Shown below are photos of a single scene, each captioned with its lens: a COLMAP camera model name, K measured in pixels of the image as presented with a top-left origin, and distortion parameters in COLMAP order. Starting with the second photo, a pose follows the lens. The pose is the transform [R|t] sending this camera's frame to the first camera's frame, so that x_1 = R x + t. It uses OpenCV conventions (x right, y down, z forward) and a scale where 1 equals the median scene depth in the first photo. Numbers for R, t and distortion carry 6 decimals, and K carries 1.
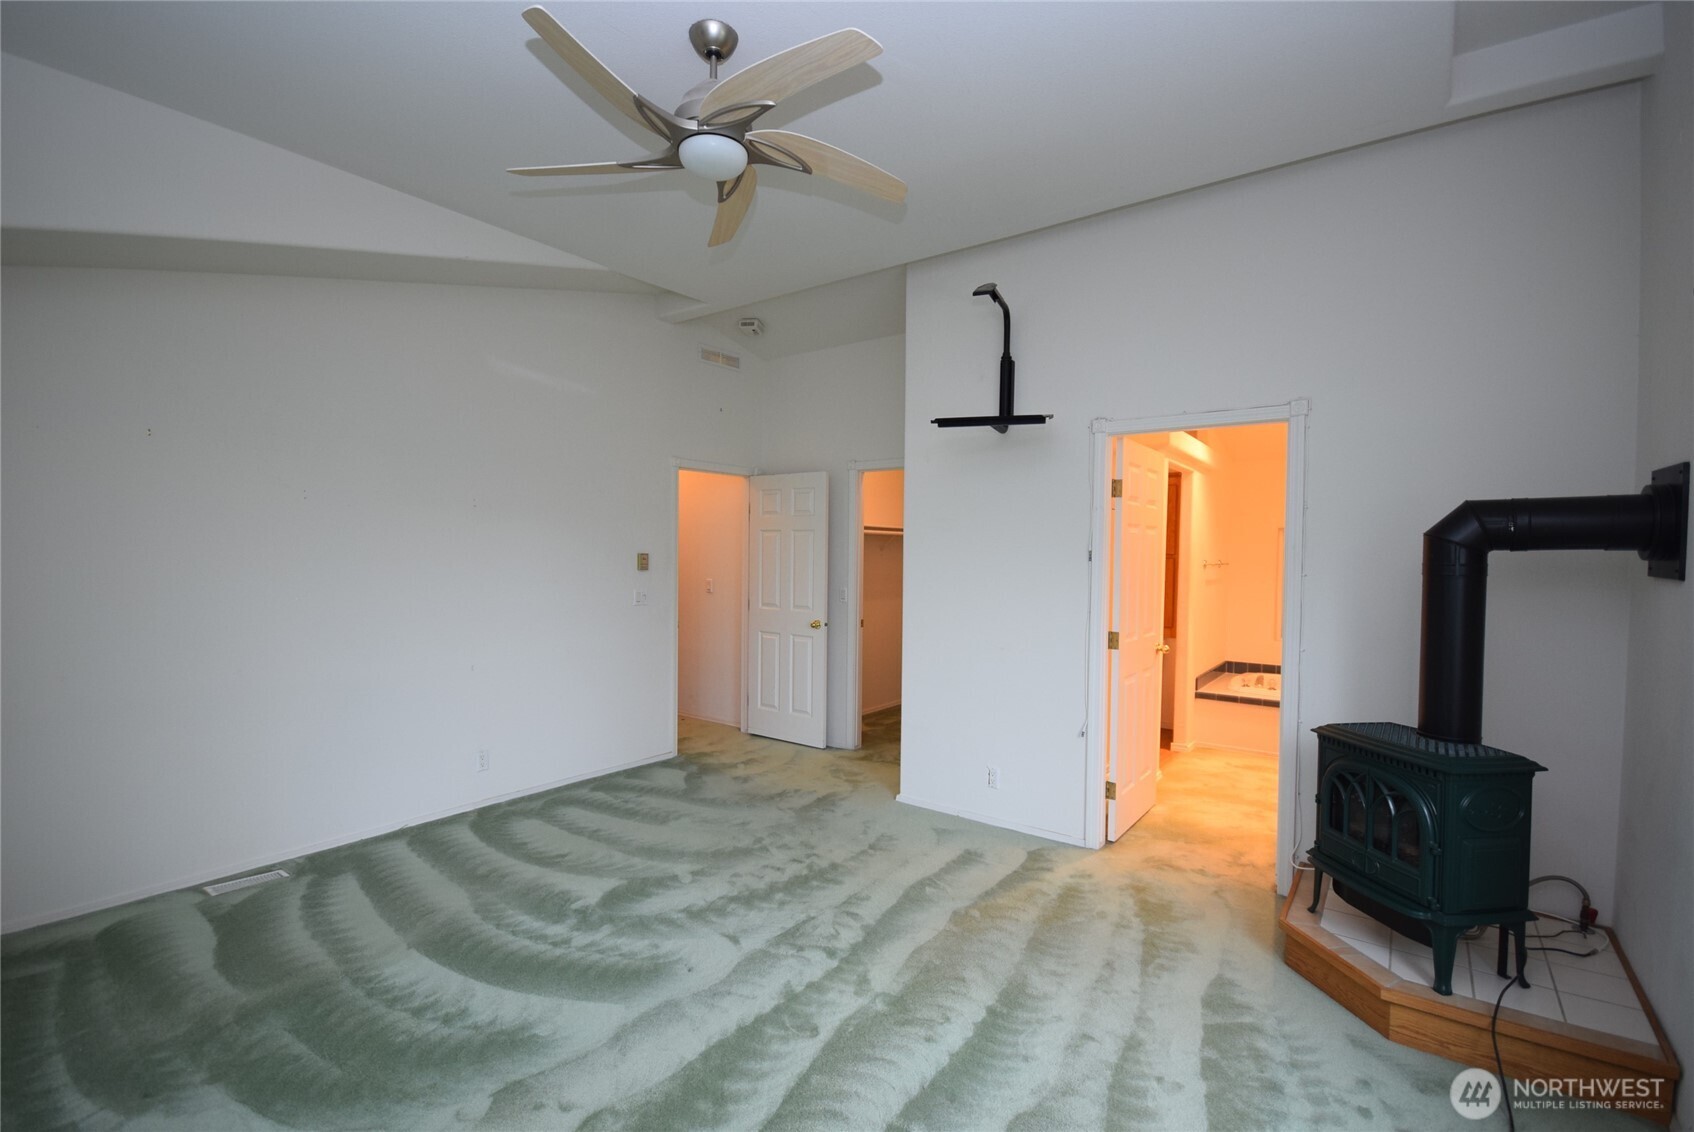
lens RADIAL K [[742.7, 0, 837.1], [0, 742.7, 579.2], [0, 0, 1]] dist [0.013811, -0.010720]
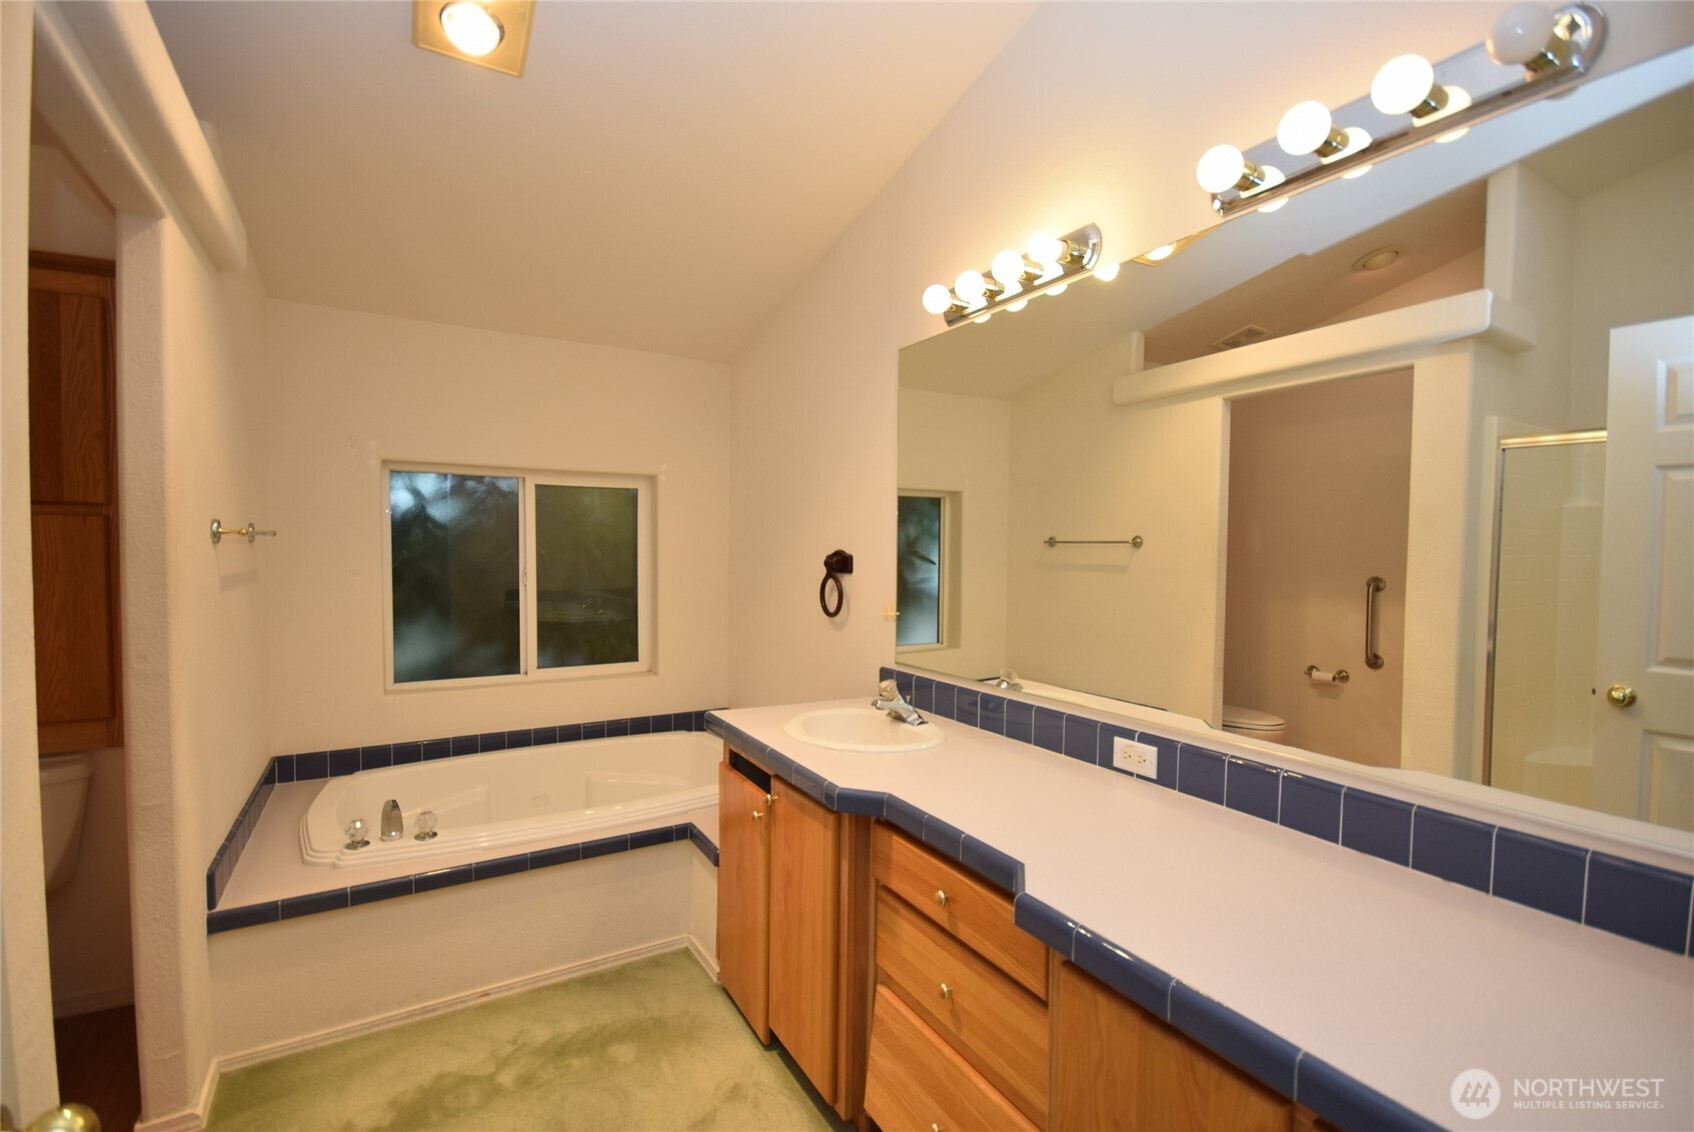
lens RADIAL K [[742.7, 0, 837.1], [0, 742.7, 579.2], [0, 0, 1]] dist [0.013811, -0.010720]
pose [[0.371690, -0.048673, 0.927080, 0.280233], [0.019960, 0.998813, 0.044436, -0.007877], [-0.928142, 0.001988, 0.372220, 0.606887]]
